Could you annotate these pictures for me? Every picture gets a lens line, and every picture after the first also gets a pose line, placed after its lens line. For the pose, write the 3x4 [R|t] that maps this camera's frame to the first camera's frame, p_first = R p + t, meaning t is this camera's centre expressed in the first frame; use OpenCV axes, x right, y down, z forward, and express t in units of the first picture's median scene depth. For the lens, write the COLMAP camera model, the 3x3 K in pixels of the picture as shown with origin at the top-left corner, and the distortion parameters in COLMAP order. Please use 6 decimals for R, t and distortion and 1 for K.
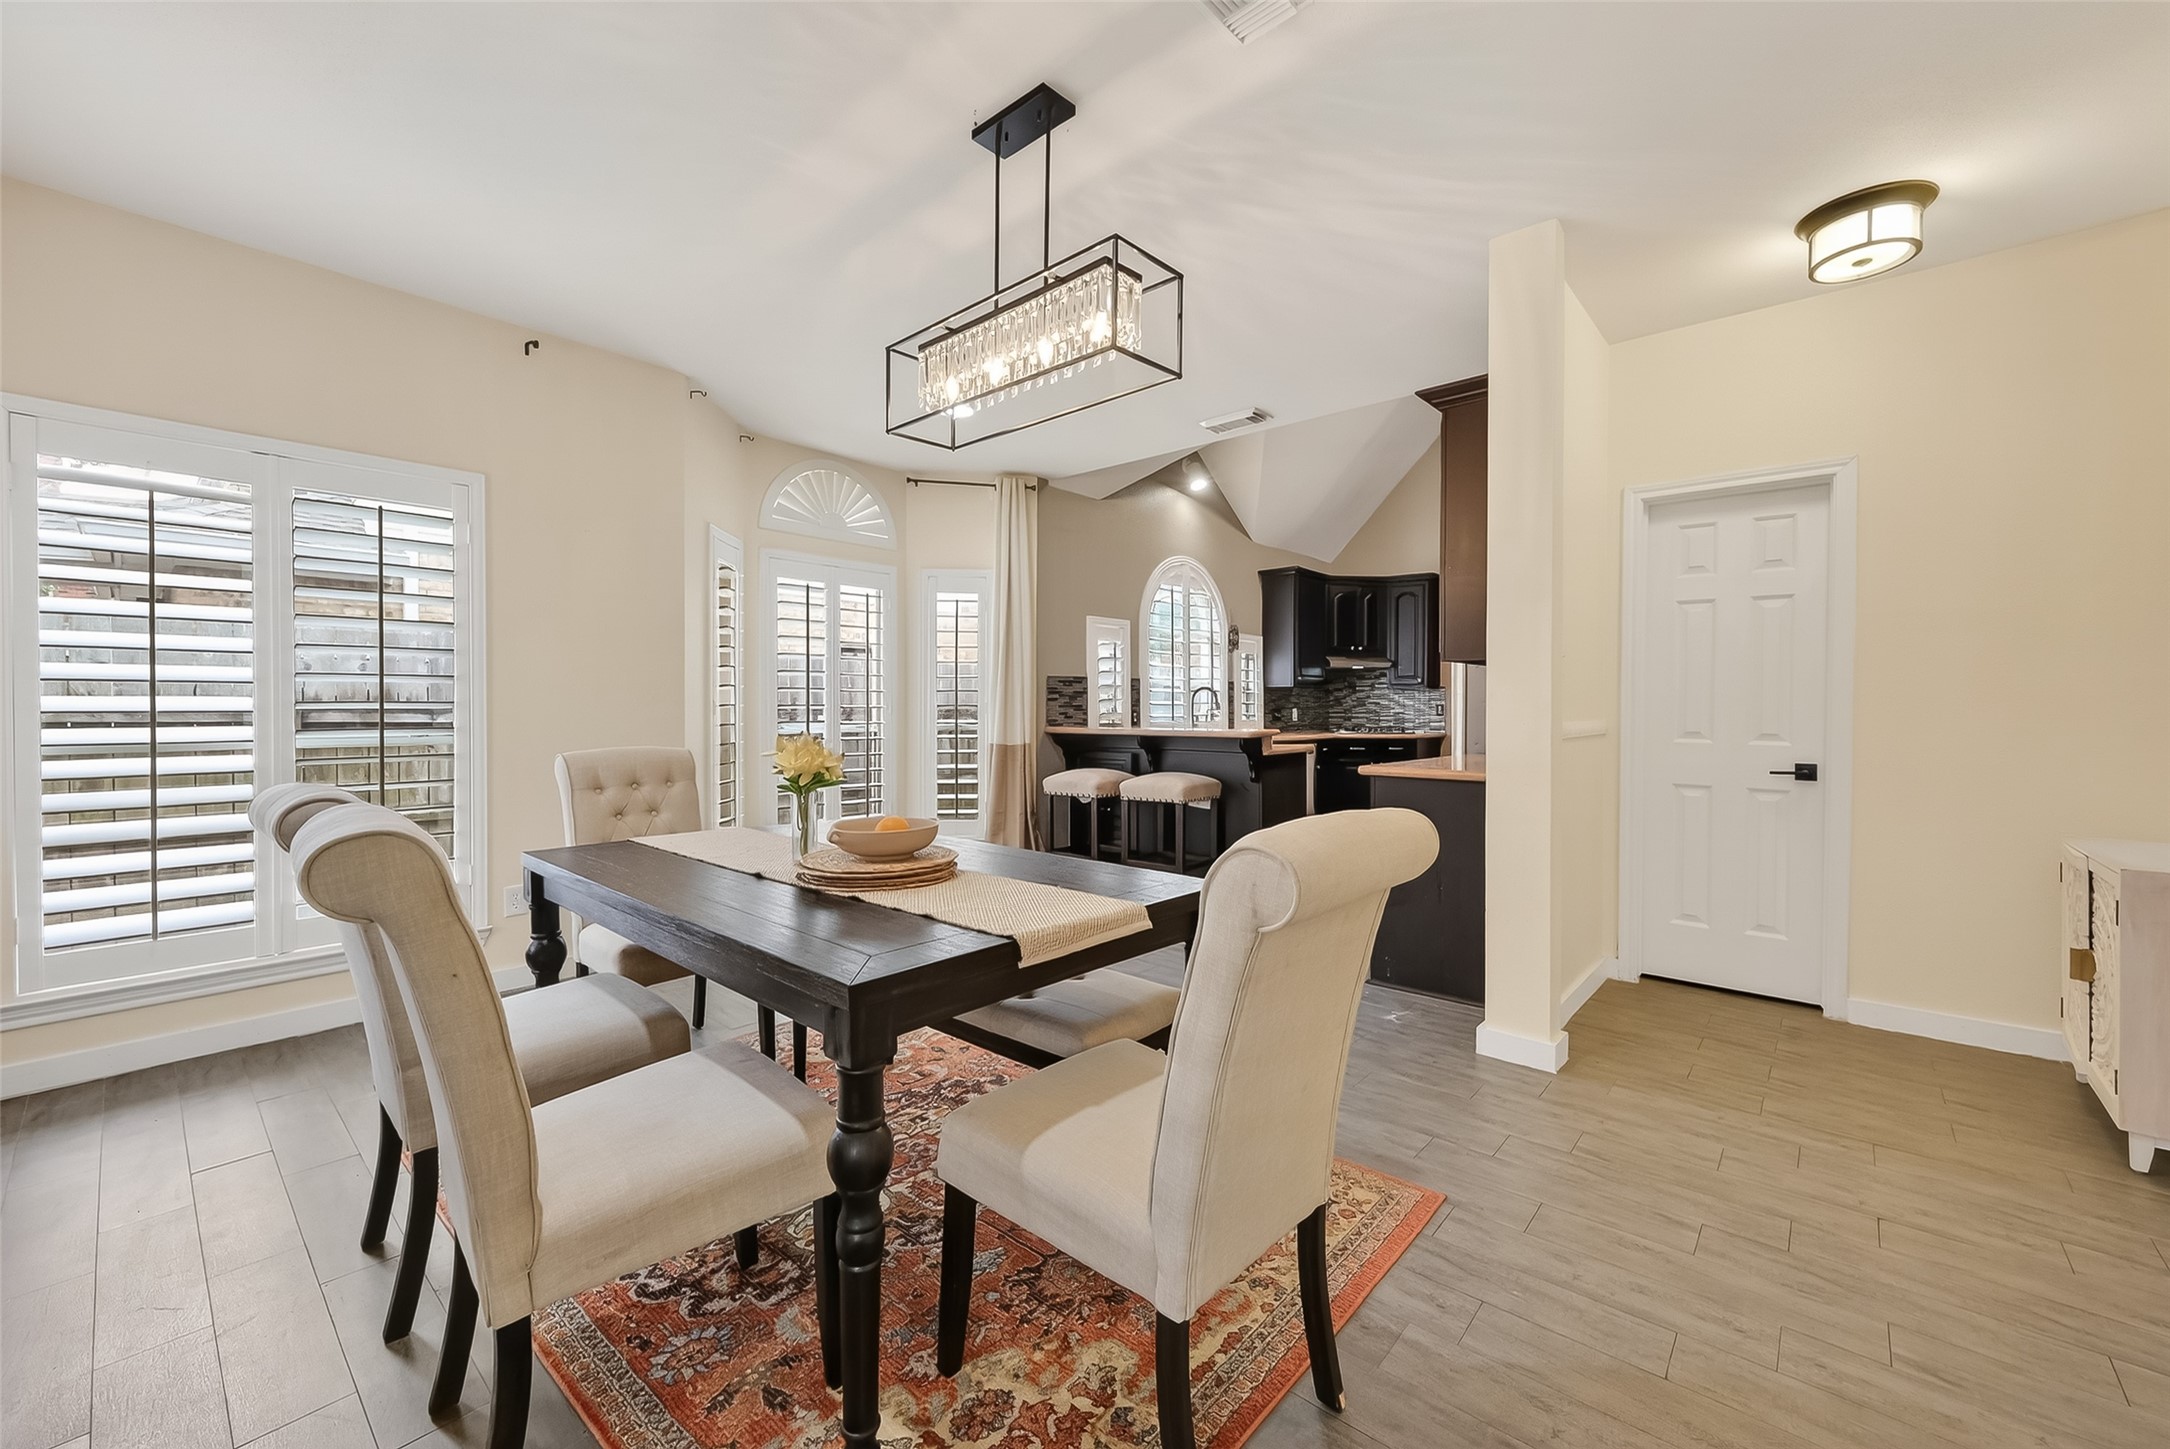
lens RADIAL K [[844.8, 0, 1104.9], [0, 844.8, 709.6], [0, 0, 1]] dist [-0.000835, 0.000134]
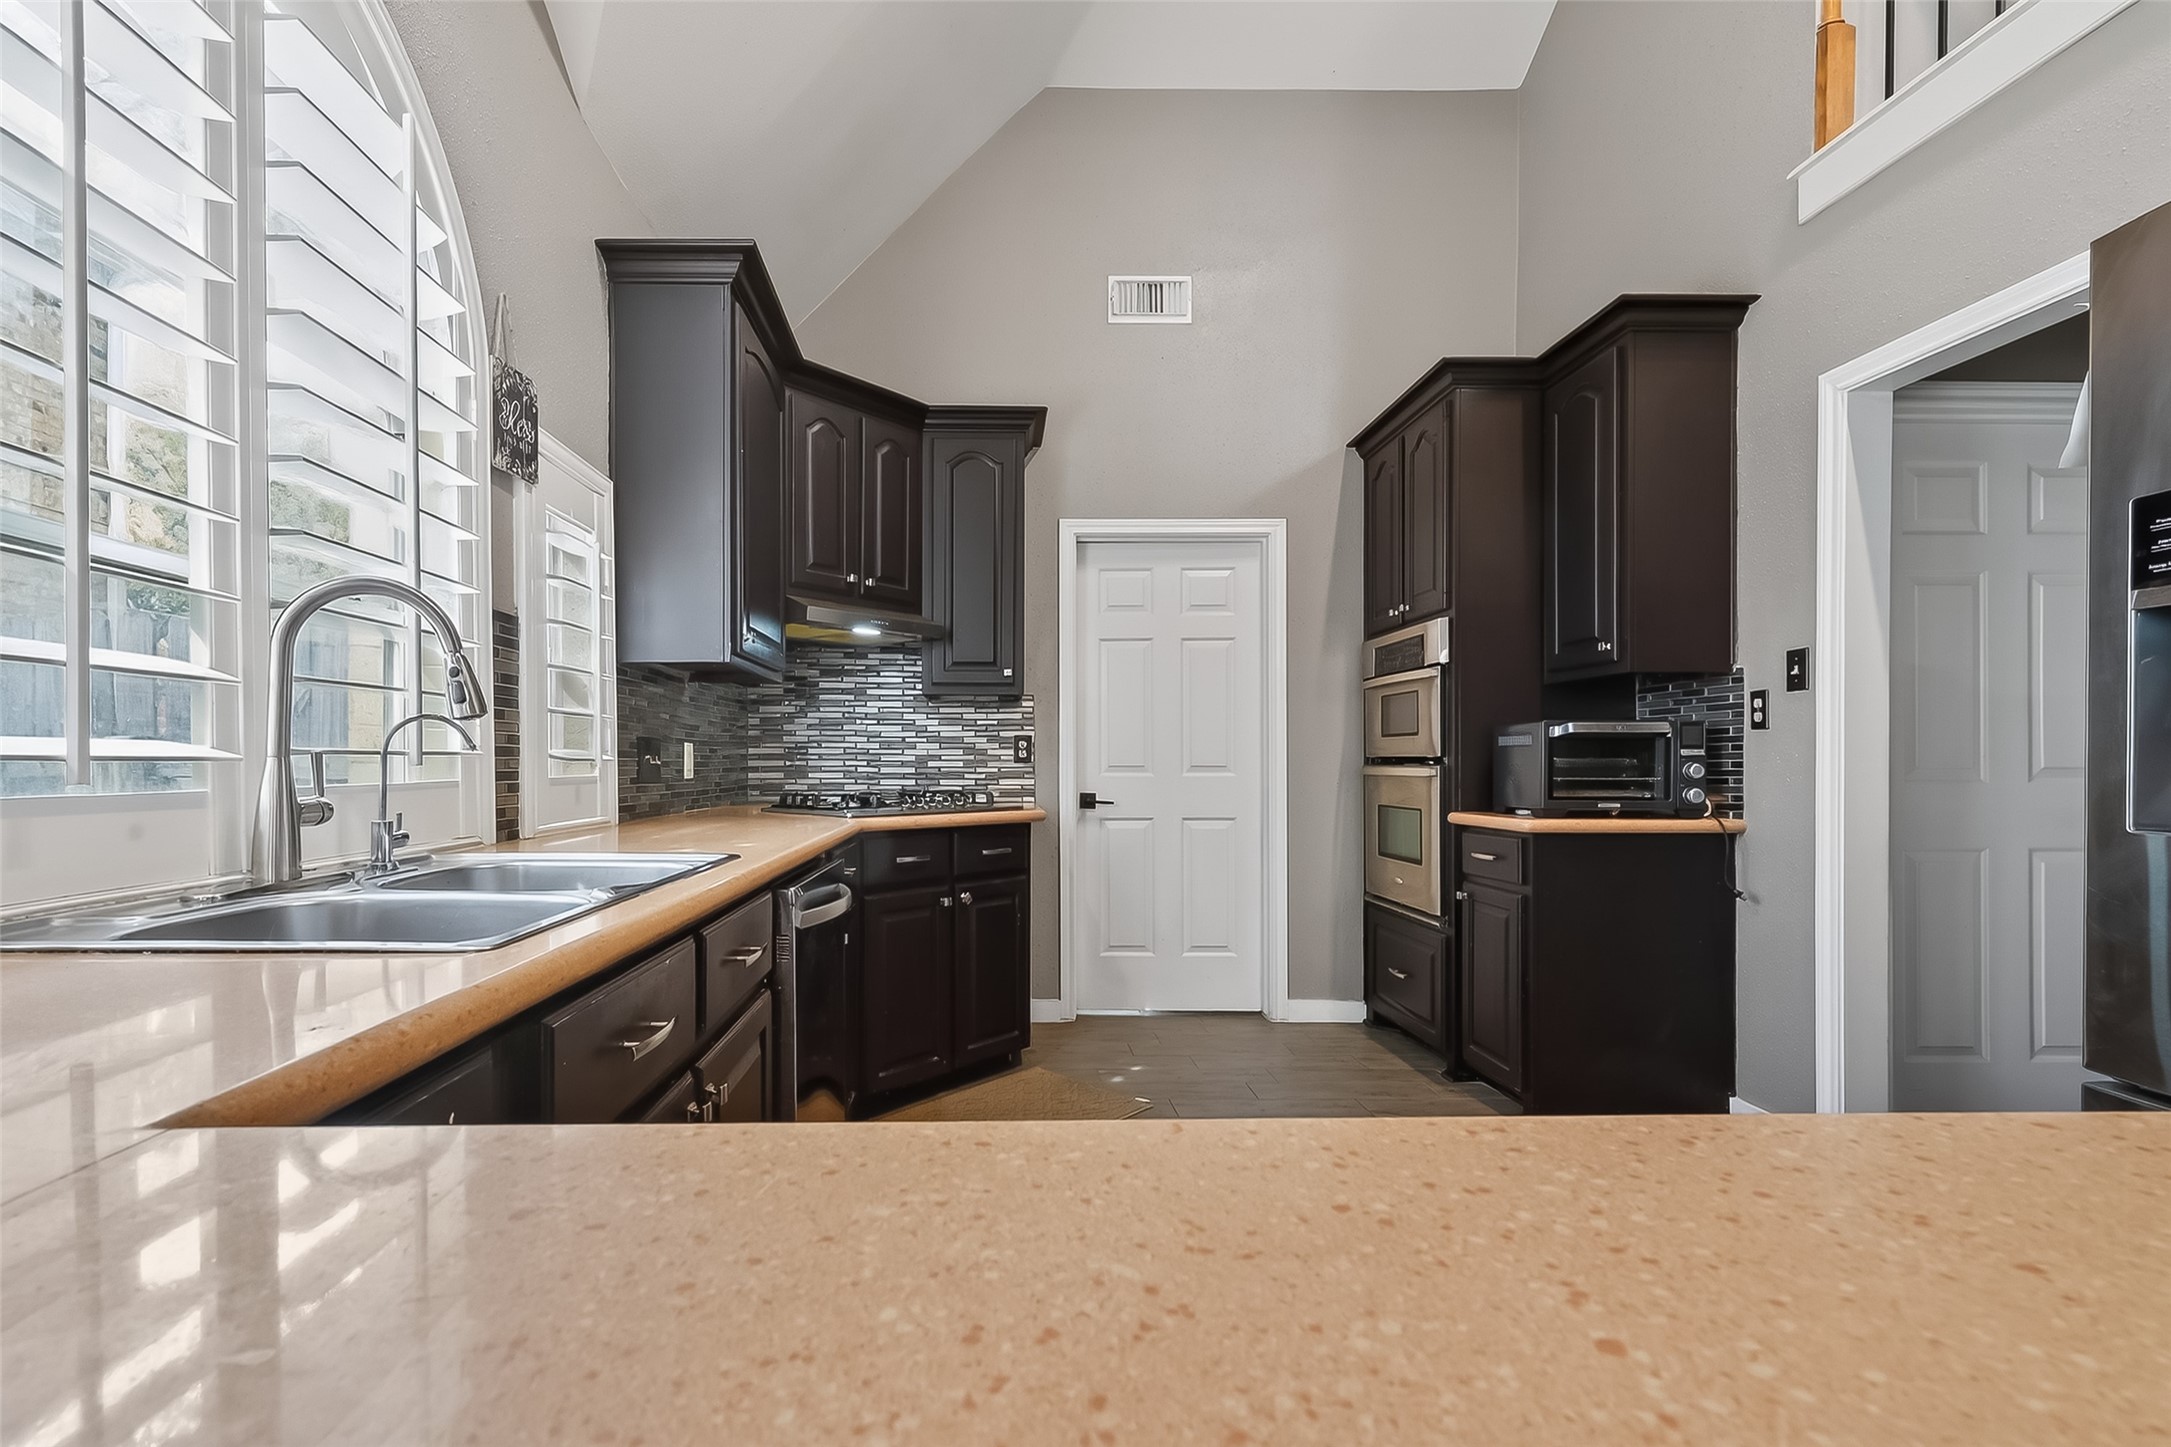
lens RADIAL K [[909.4, 0, 988.2], [0, 909.4, 766.4], [0, 0, 1]] dist [0.000464, 0.000113]
pose [[0.757890, -0.003871, 0.652371, 0.085206], [0.003468, 0.999992, 0.001905, 0.009060], [-0.652374, 0.000818, 0.757897, 0.709723]]
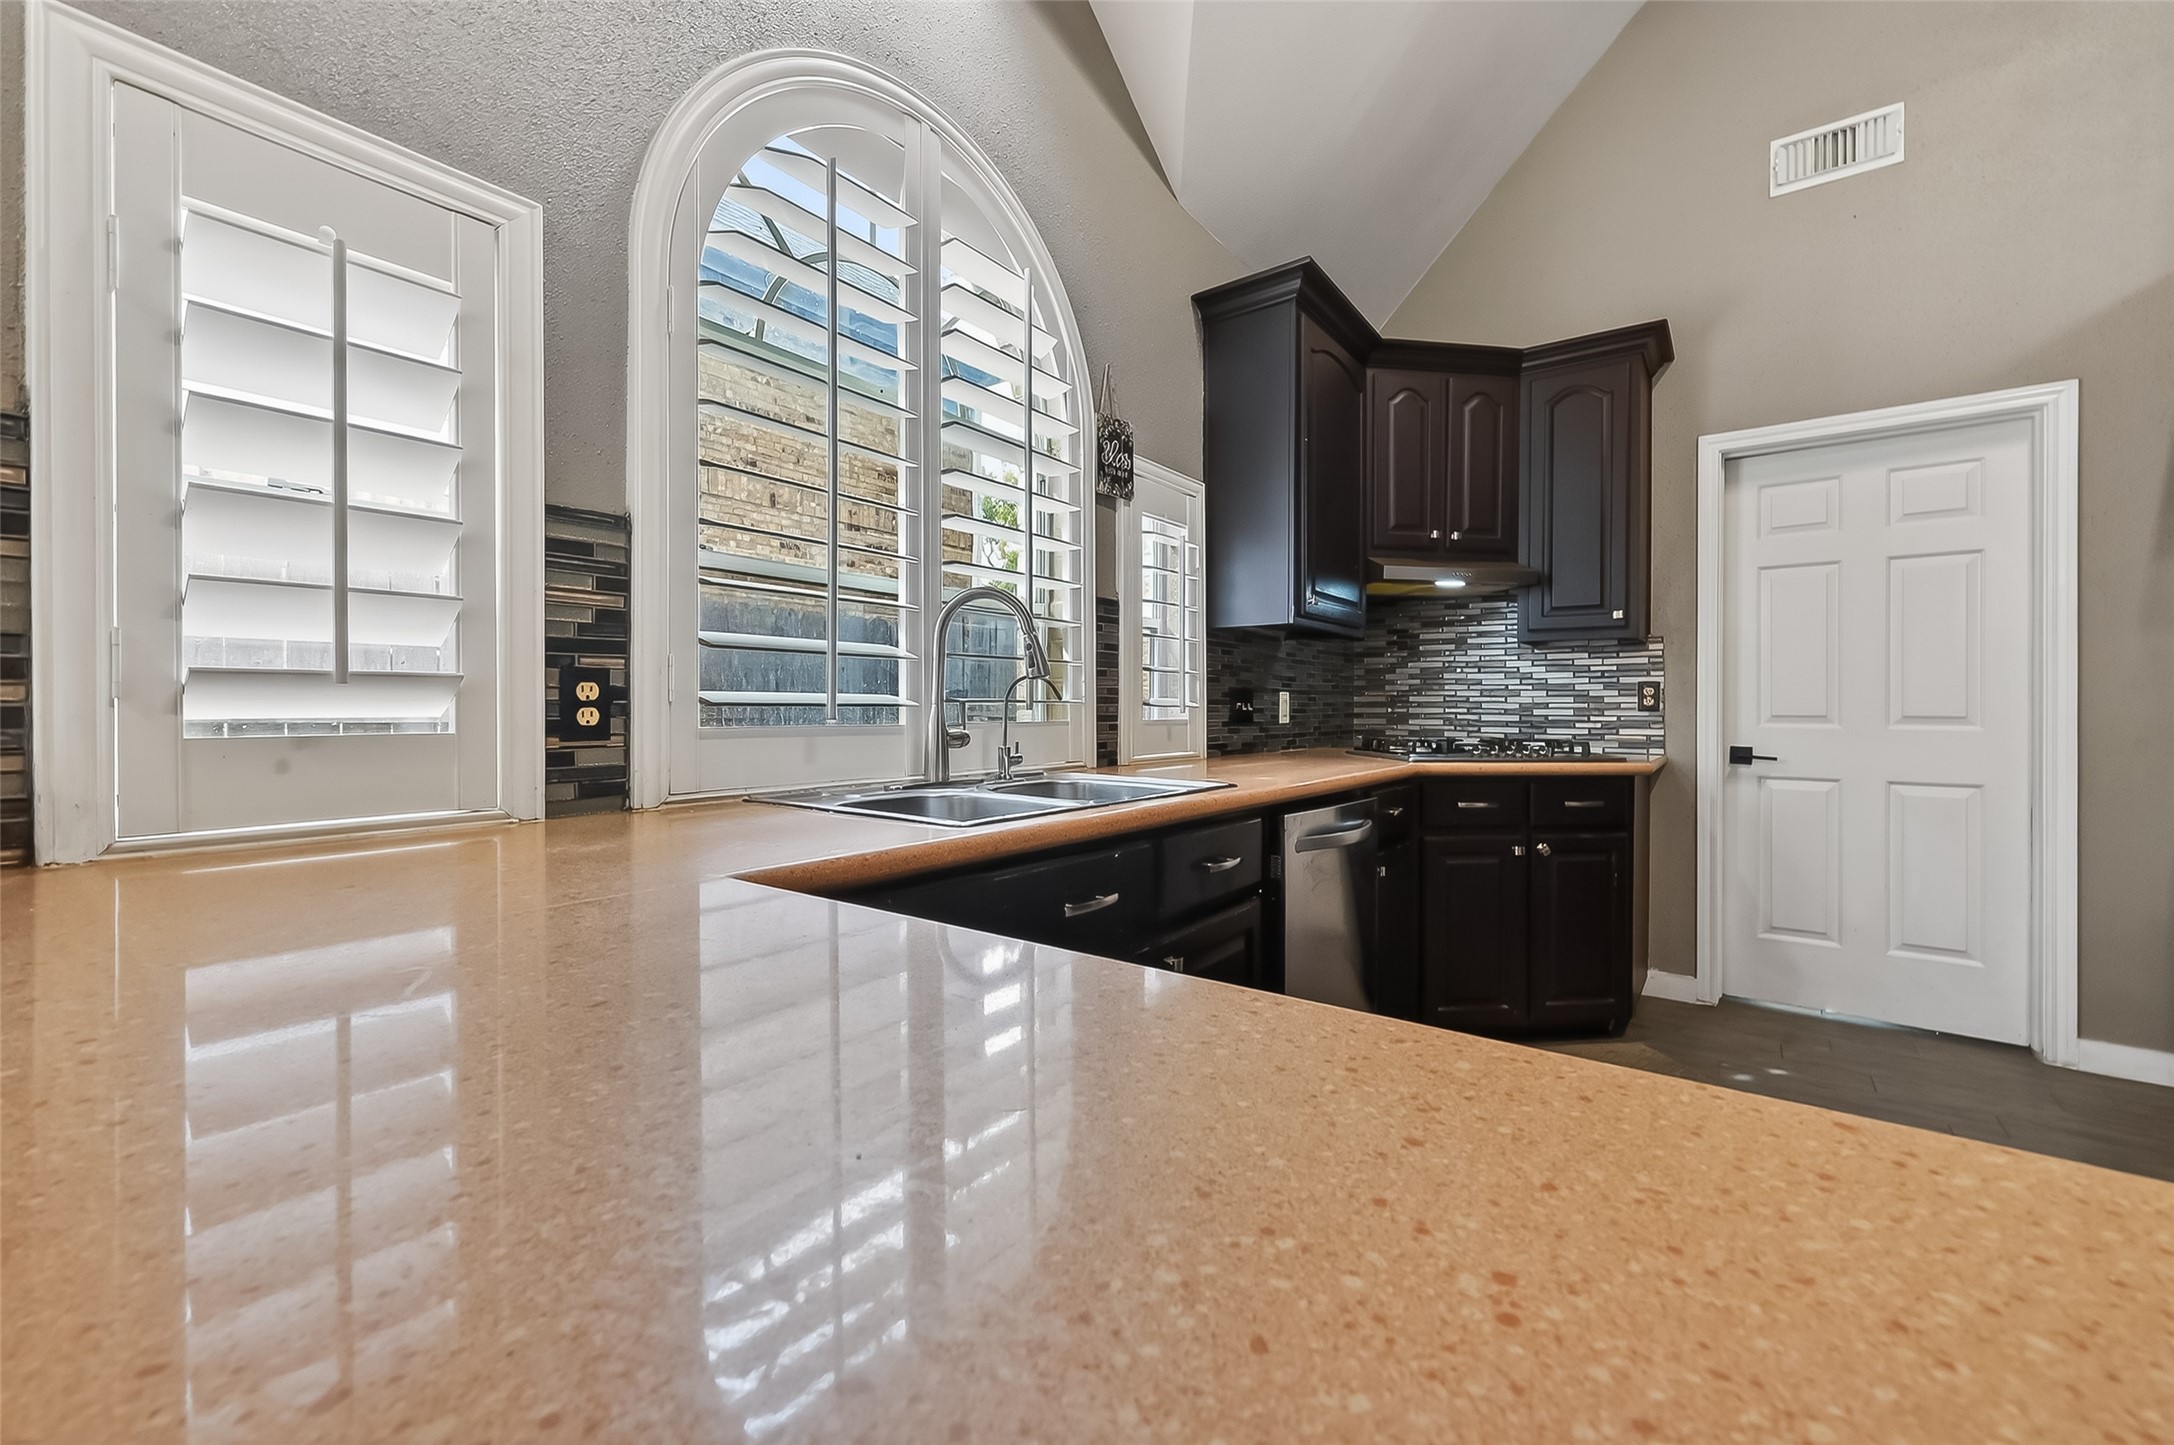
lens RADIAL K [[846.3, 0, 1107.0], [0, 846.3, 707.5], [0, 0, 1]] dist [-0.000835, 0.000134]
pose [[0.997239, 0.003869, 0.074161, 0.123643], [-0.003539, 0.999983, -0.004588, 0.009156], [-0.074177, 0.004313, 0.997236, 0.671658]]
